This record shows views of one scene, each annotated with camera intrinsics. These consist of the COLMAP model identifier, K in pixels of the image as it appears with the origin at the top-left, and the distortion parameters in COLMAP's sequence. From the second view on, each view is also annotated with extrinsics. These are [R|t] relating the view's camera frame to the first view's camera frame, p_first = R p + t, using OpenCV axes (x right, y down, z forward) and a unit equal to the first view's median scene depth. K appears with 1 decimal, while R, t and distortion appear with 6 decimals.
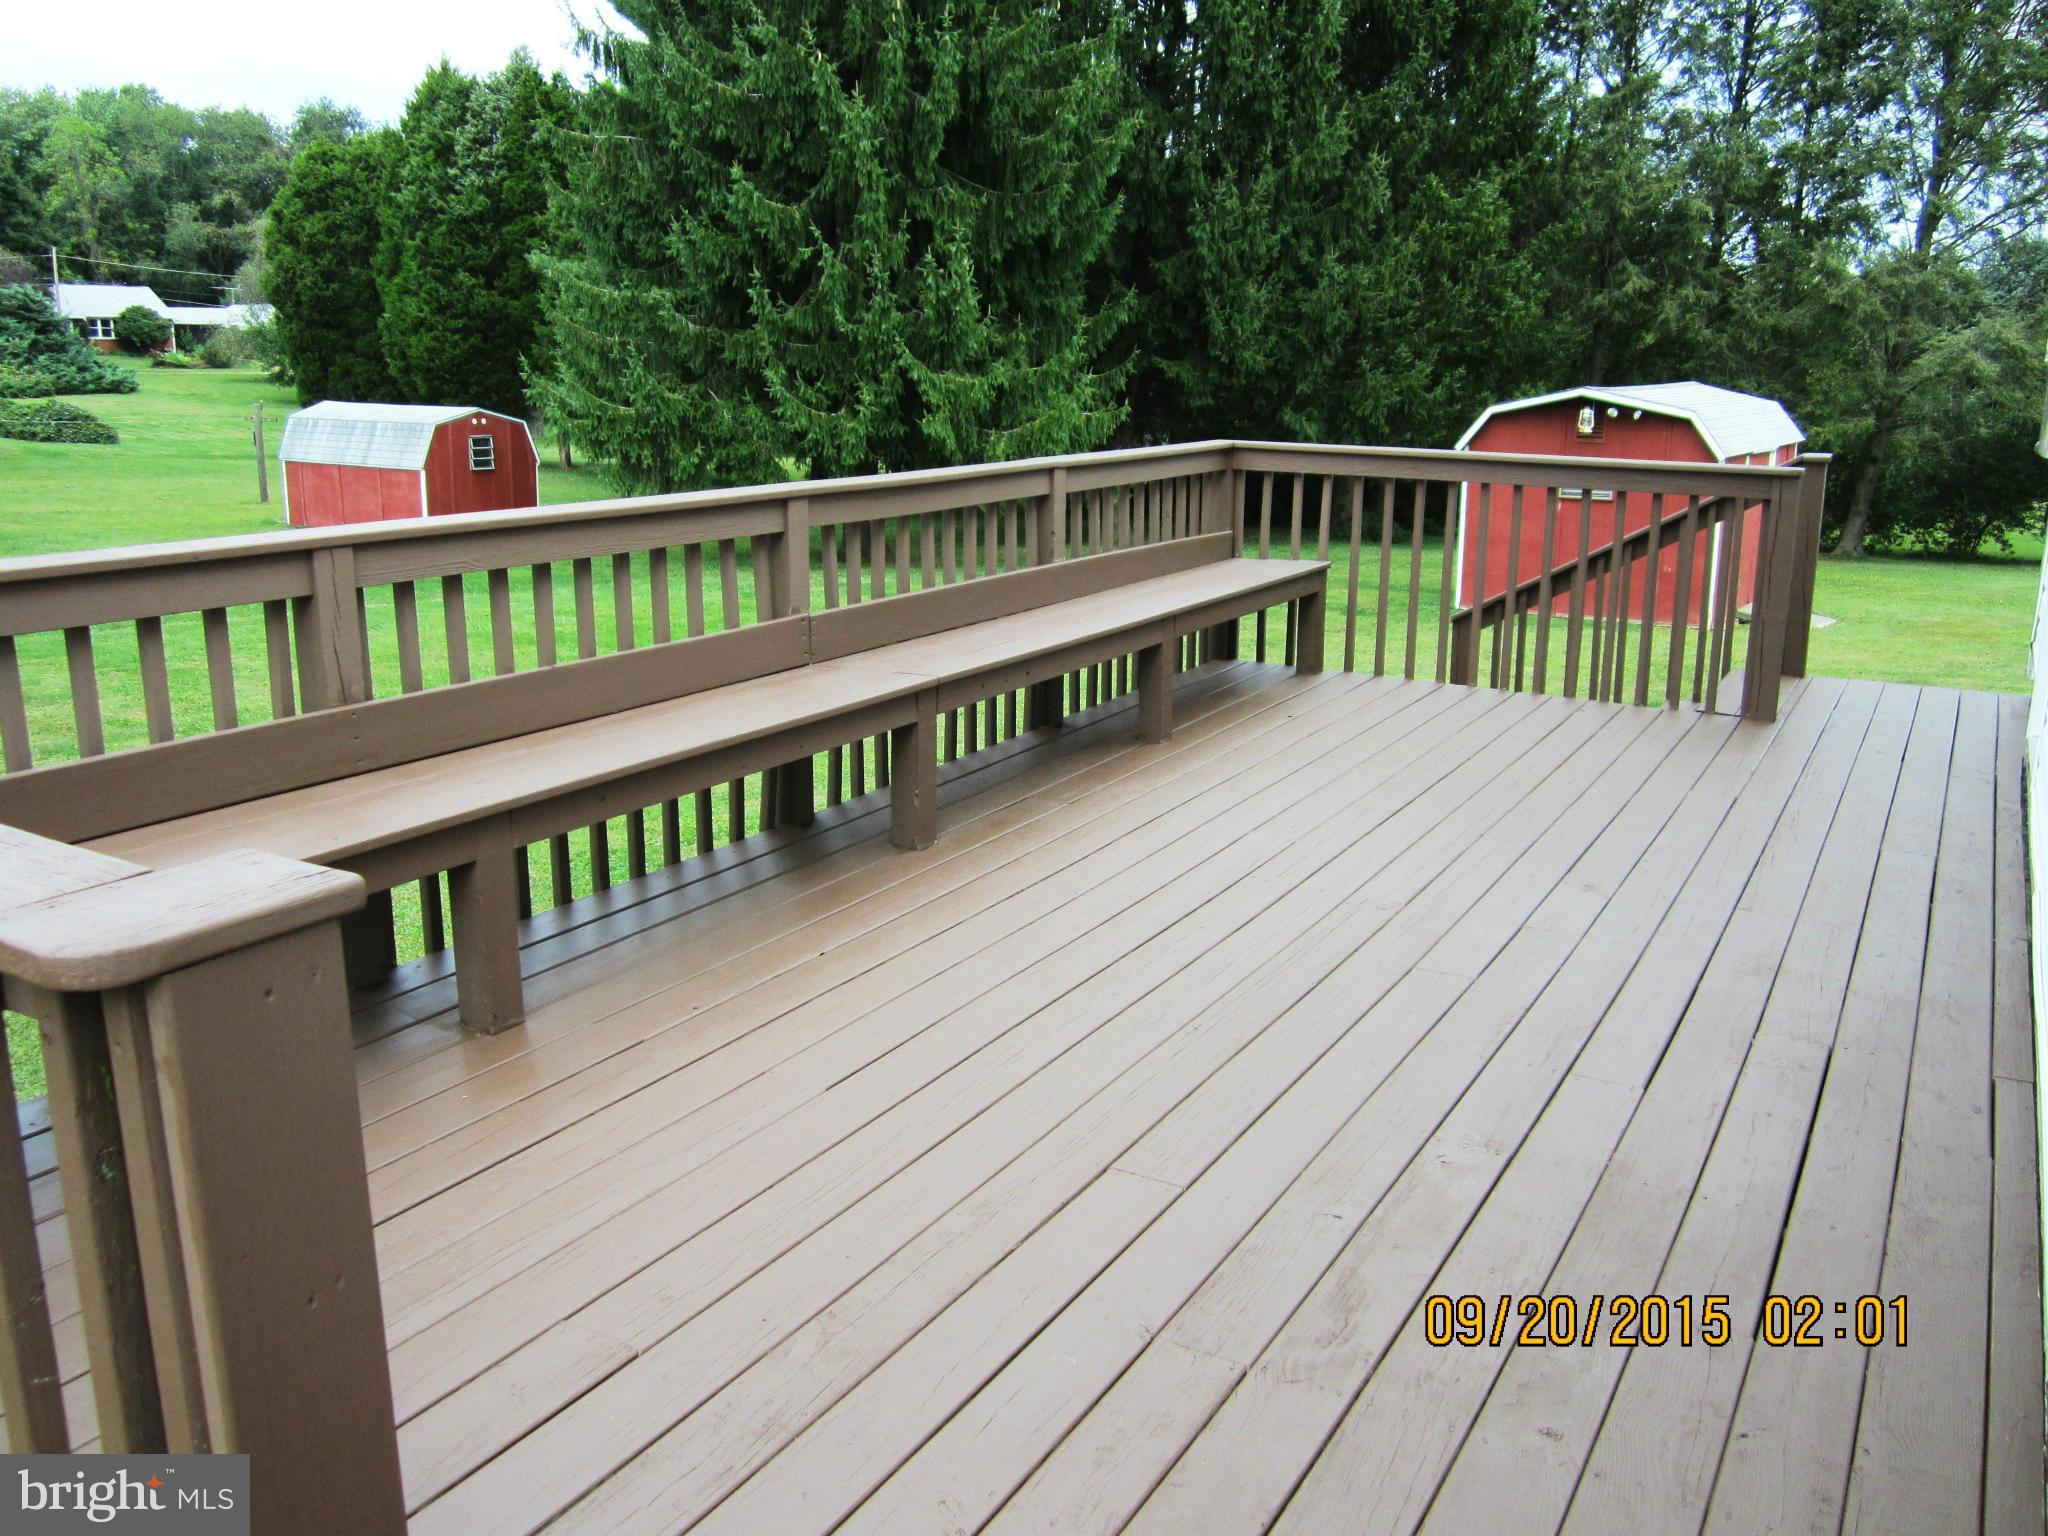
lens RADIAL K [[1699.2, 0, 1024.0], [0, 1699.2, 768.0], [0, 0, 1]] dist [-0.030567, 0.012889]
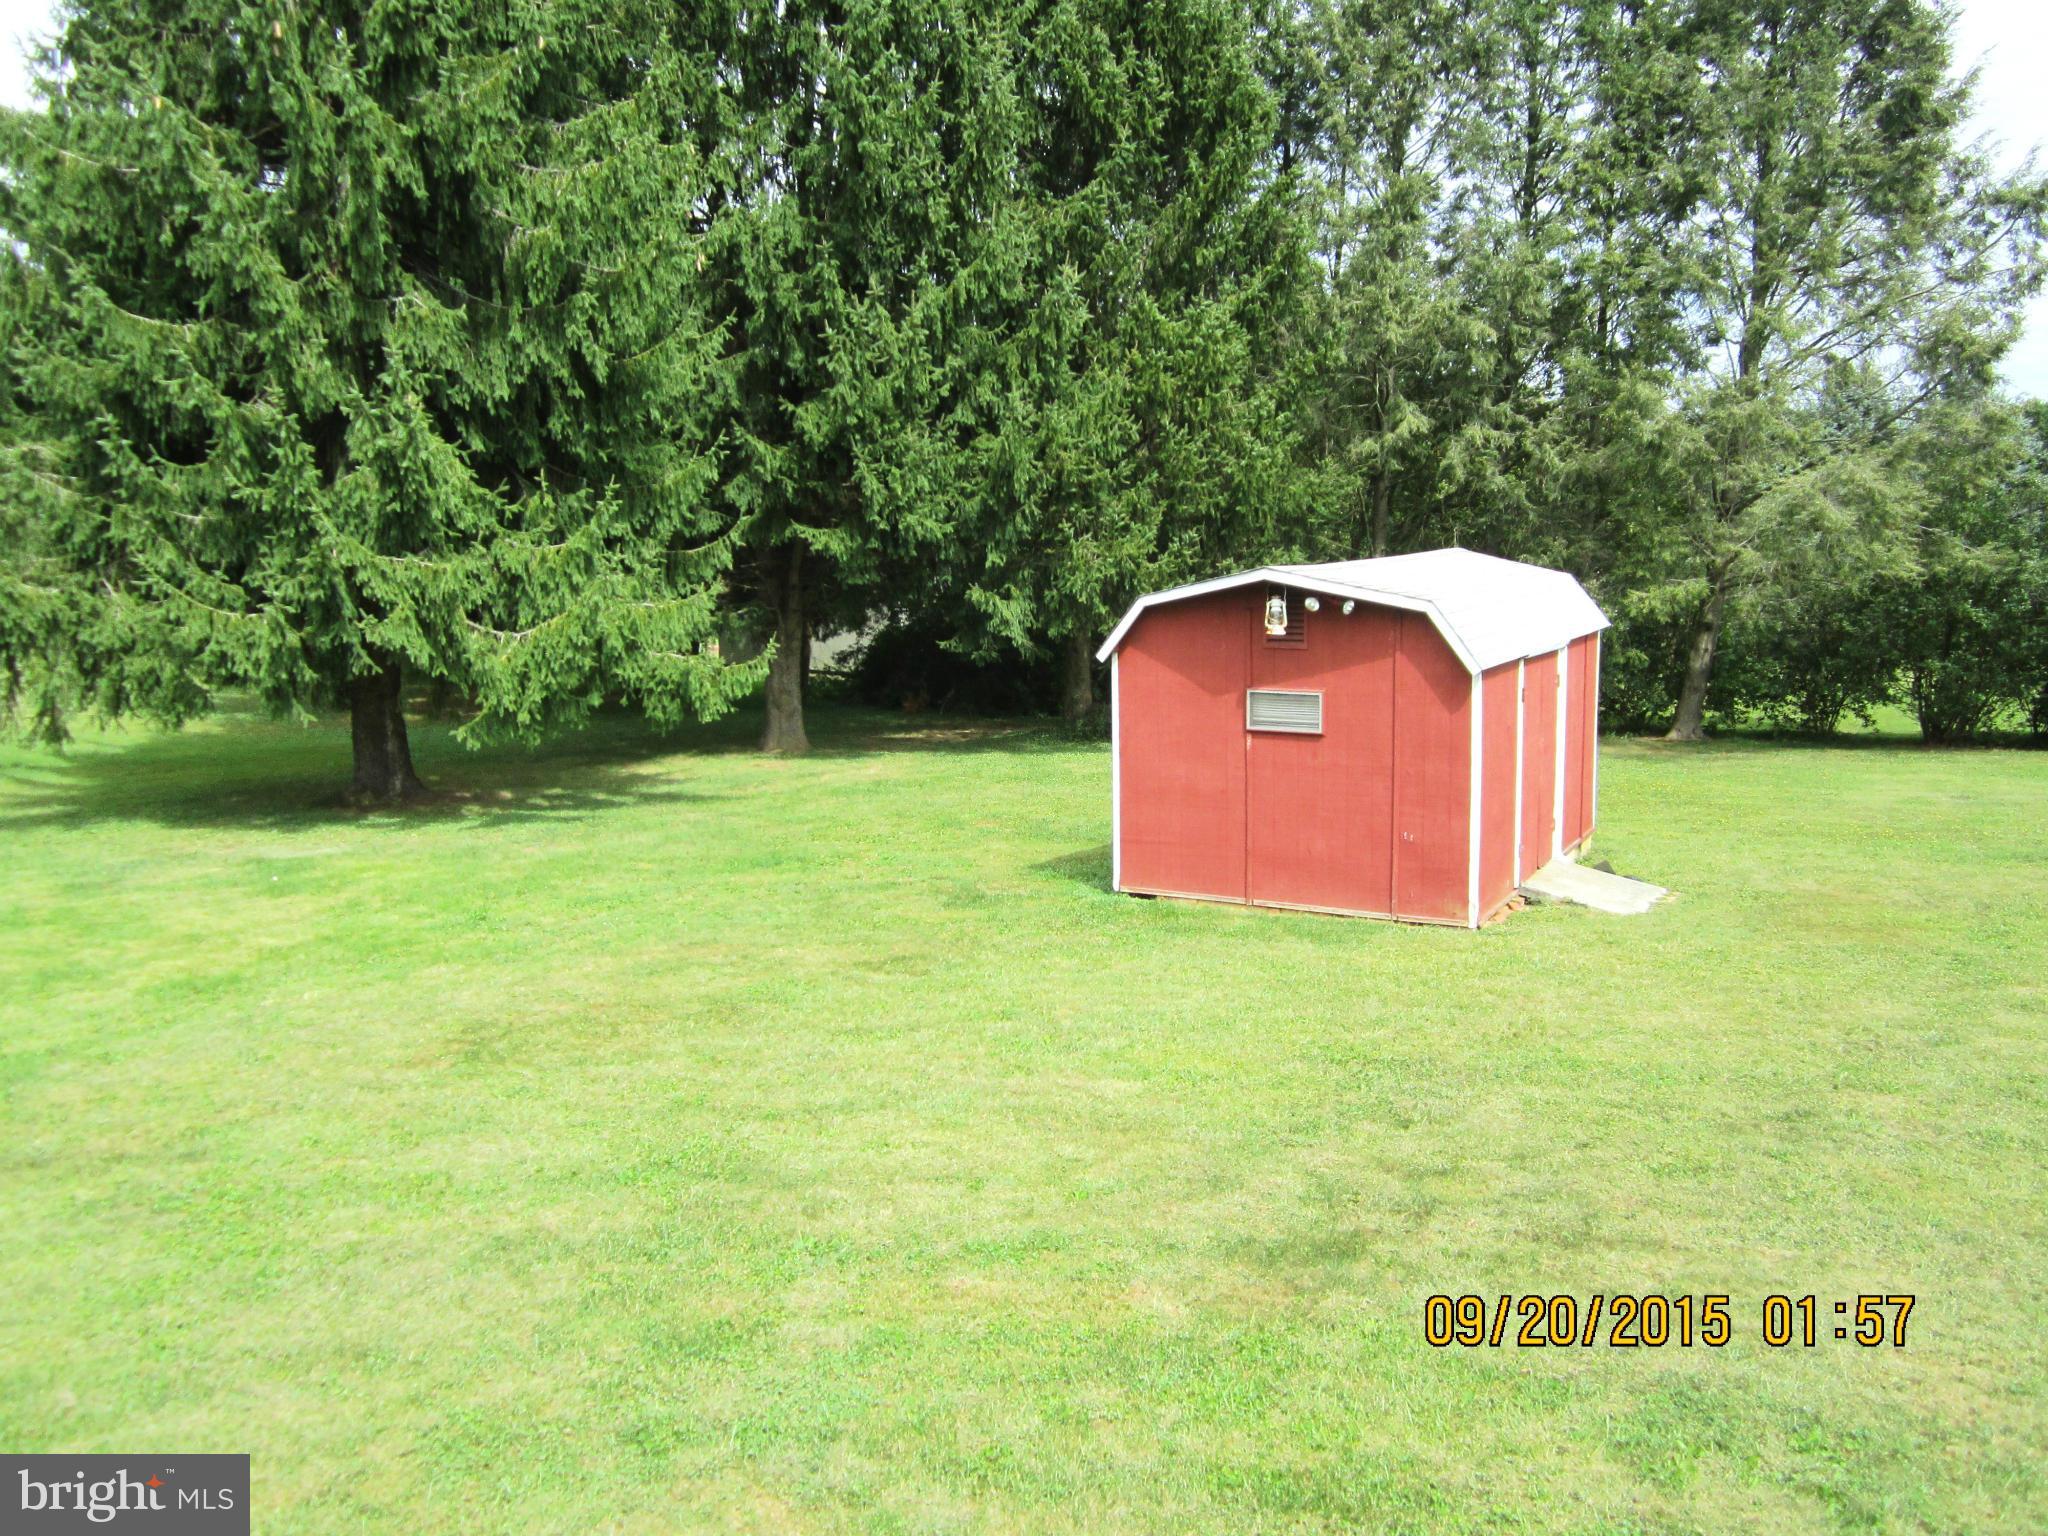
lens RADIAL K [[1732.0, 0, 1024.0], [0, 1732.0, 768.0], [0, 0, 1]] dist [0.014819, 0.001200]
pose [[0.996158, -0.028376, 0.082854, 0.109400], [0.035899, 0.995225, -0.090770, -0.054805], [-0.079883, 0.093396, 0.992419, 0.211043]]
